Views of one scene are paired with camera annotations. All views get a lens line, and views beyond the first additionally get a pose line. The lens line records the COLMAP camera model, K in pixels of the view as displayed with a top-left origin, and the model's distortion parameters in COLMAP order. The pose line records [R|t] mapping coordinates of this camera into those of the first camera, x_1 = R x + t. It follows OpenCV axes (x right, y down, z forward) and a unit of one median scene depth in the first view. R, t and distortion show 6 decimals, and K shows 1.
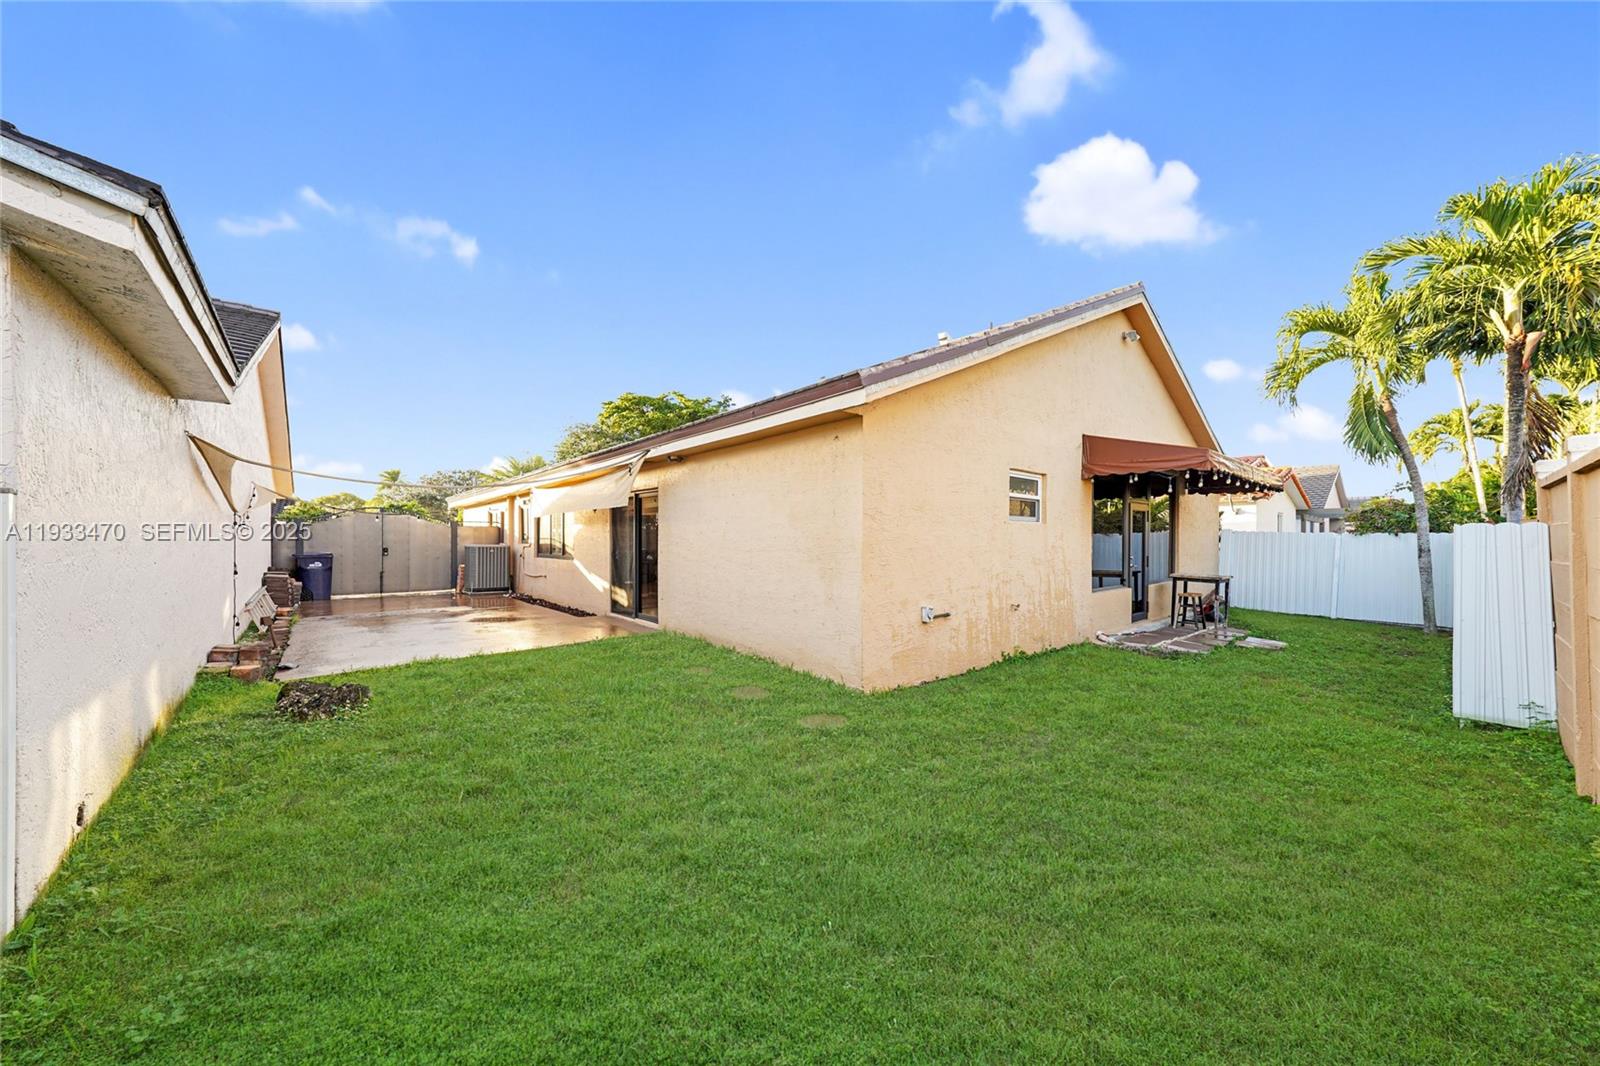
lens RADIAL K [[554.9, 0, 803.8], [0, 554.9, 541.0], [0, 0, 1]] dist [-0.000484, -0.000019]
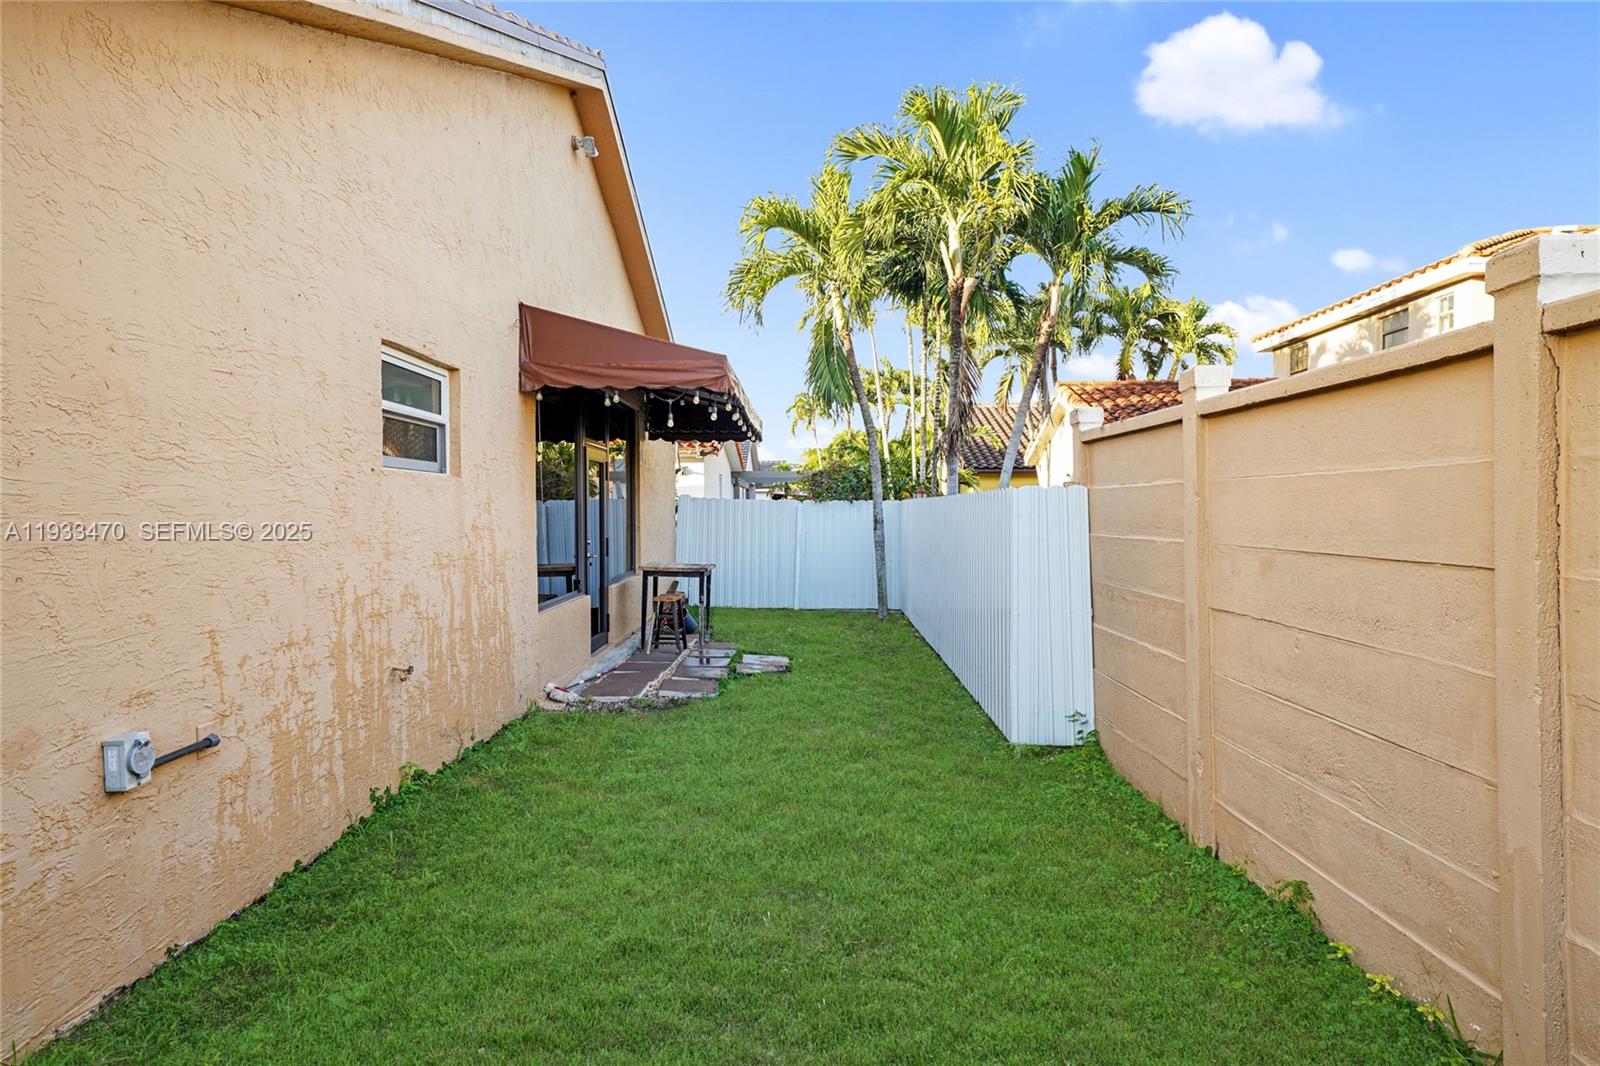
lens RADIAL K [[868.1, 0, 800.0], [0, 868.1, 533.0], [0, 0, 1]] dist [0.027570, -0.000105]
pose [[0.665697, -0.025483, 0.745787, 0.072172], [0.008674, 0.999613, 0.026413, -0.001428], [-0.746172, -0.011114, 0.665661, 0.265464]]
